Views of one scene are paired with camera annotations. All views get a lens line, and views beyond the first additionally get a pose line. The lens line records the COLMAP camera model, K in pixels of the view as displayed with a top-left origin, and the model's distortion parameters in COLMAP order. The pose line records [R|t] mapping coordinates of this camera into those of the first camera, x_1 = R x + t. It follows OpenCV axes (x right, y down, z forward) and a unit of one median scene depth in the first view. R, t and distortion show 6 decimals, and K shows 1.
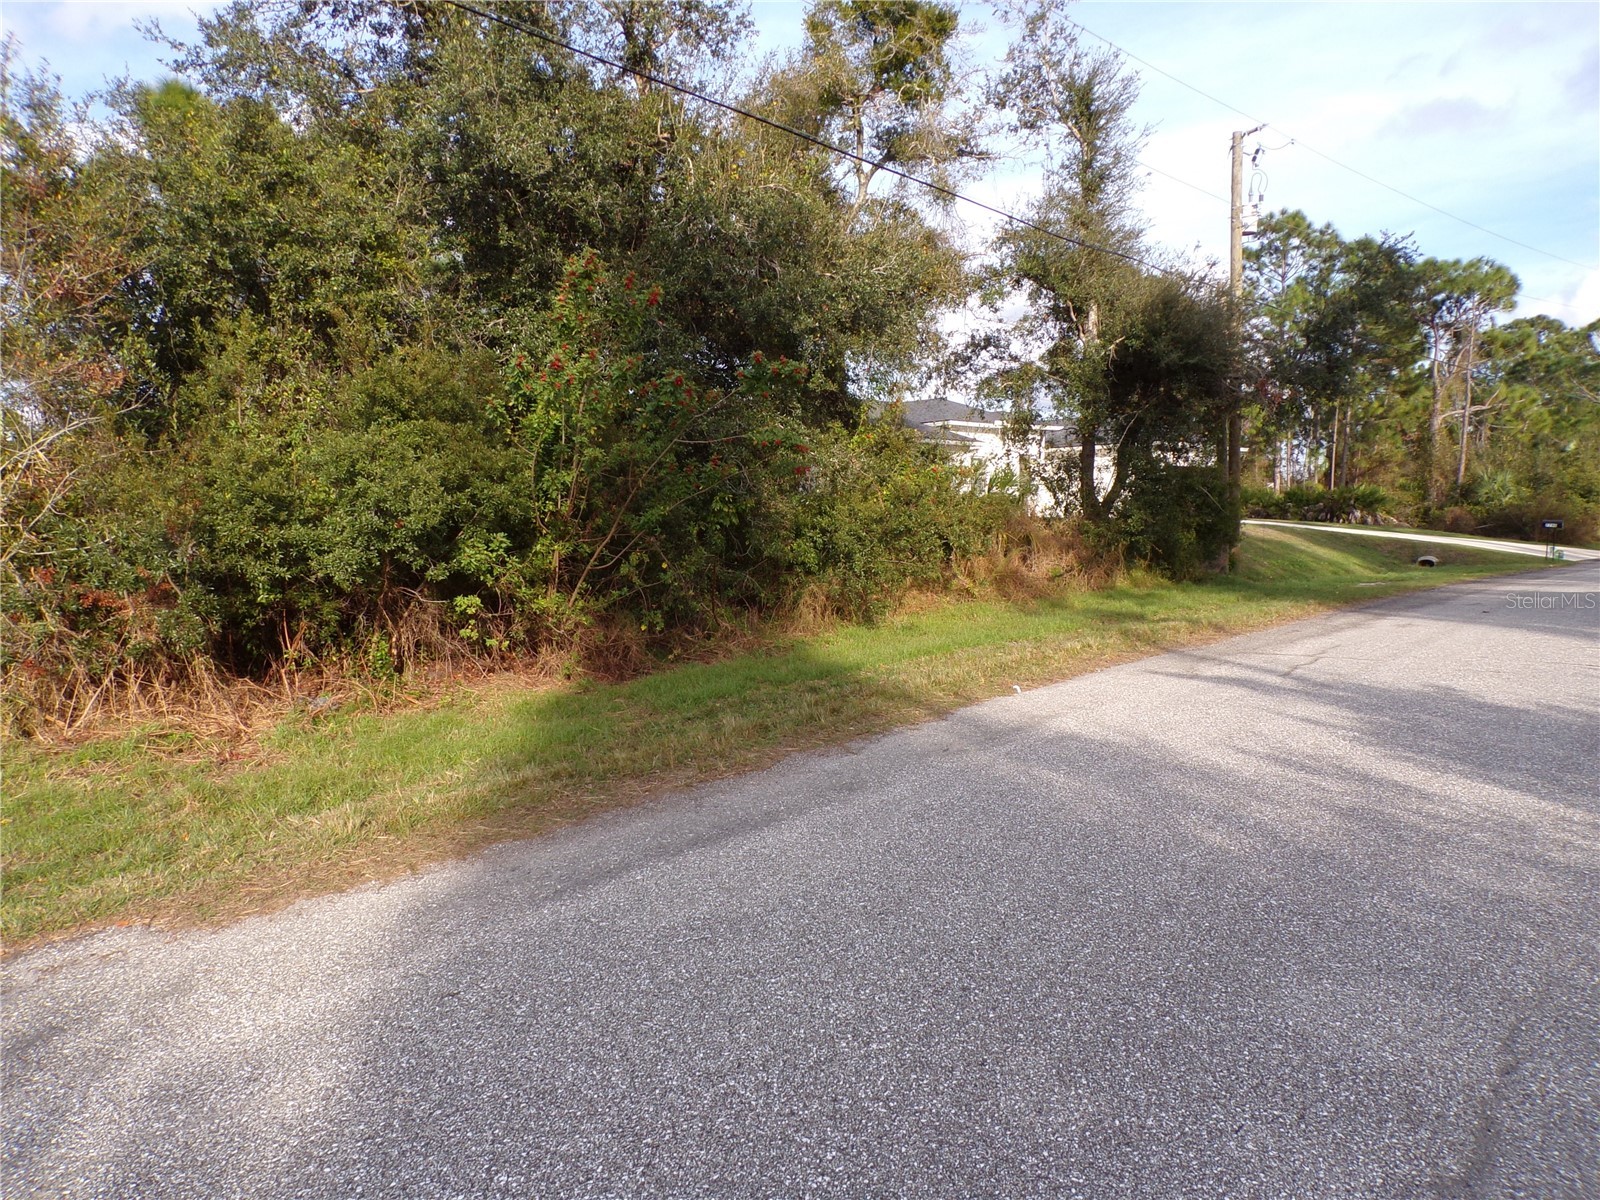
lens RADIAL K [[1105.9, 0, 750.4], [0, 1105.9, 617.3], [0, 0, 1]] dist [-0.036332, 0.037470]
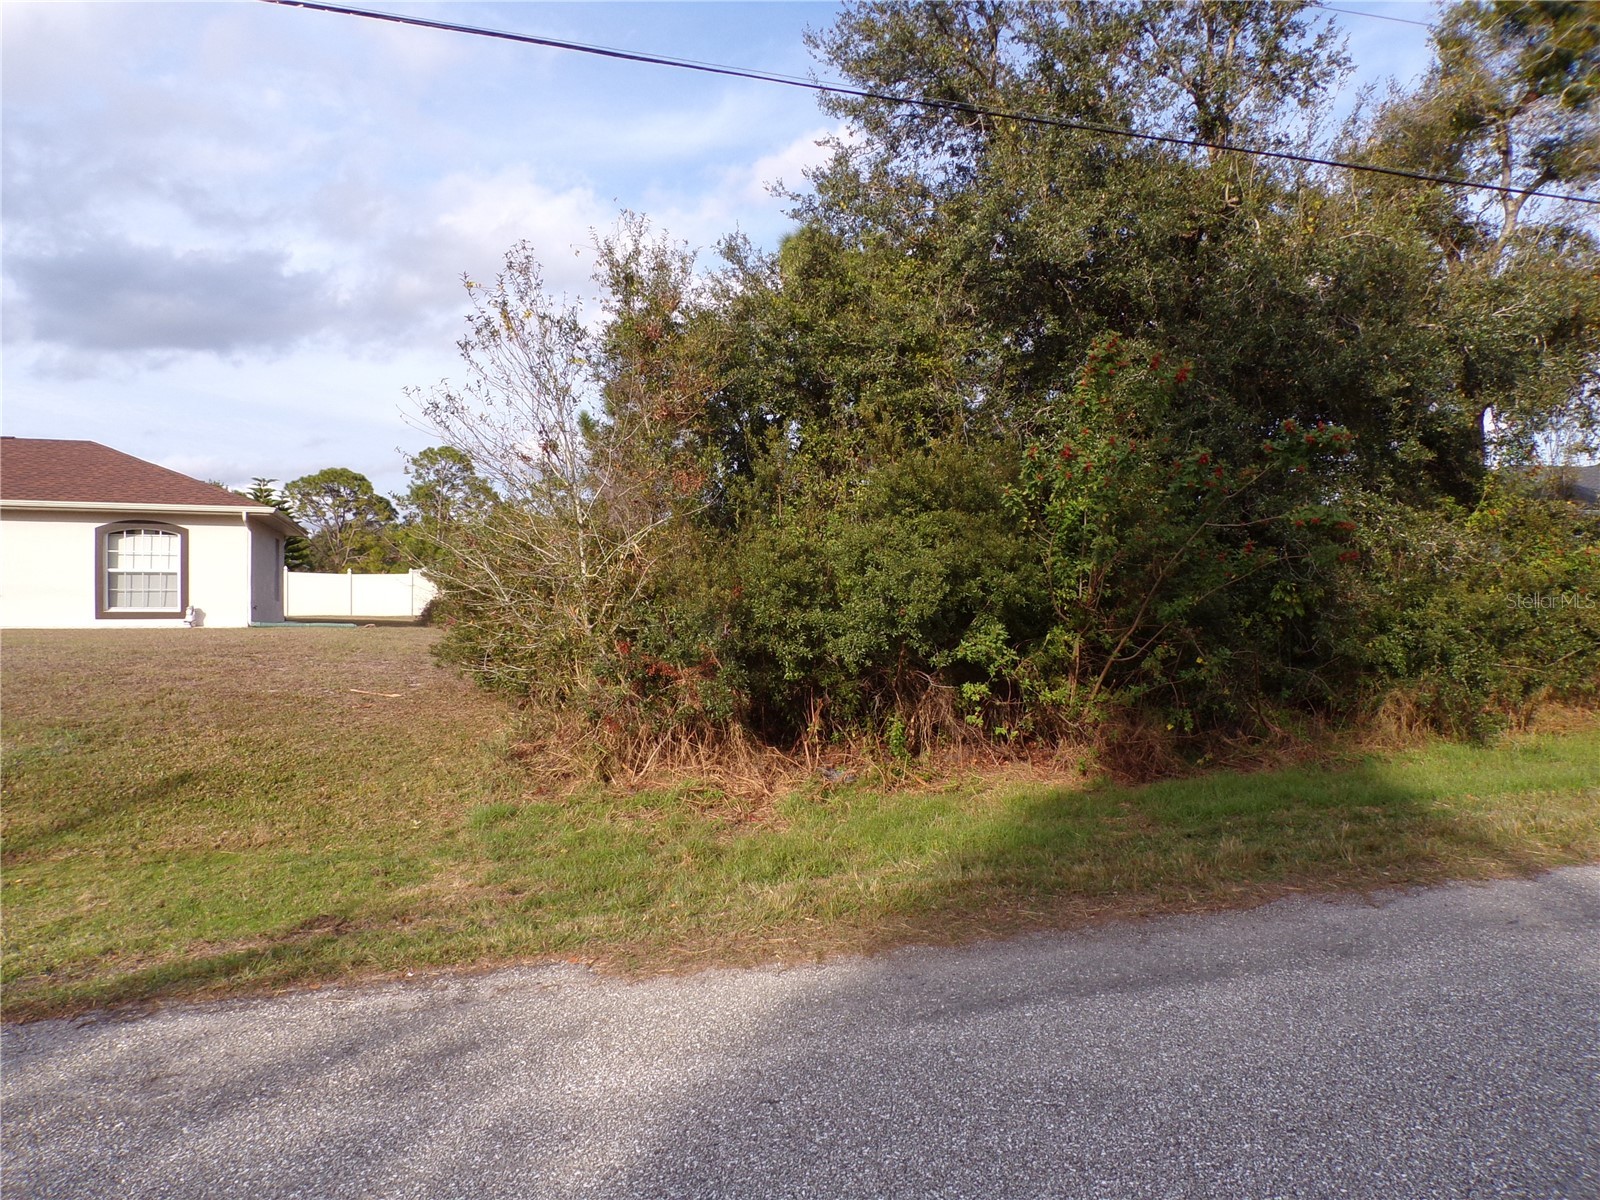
lens RADIAL K [[1078.1, 0, 796.0], [0, 1078.1, 606.8], [0, 0, 1]] dist [-0.023790, 0.025932]
pose [[0.853466, 0.019782, -0.520773, 0.109934], [-0.060091, 0.996350, -0.060633, -0.018502], [0.517673, 0.083042, 0.851539, 0.072890]]
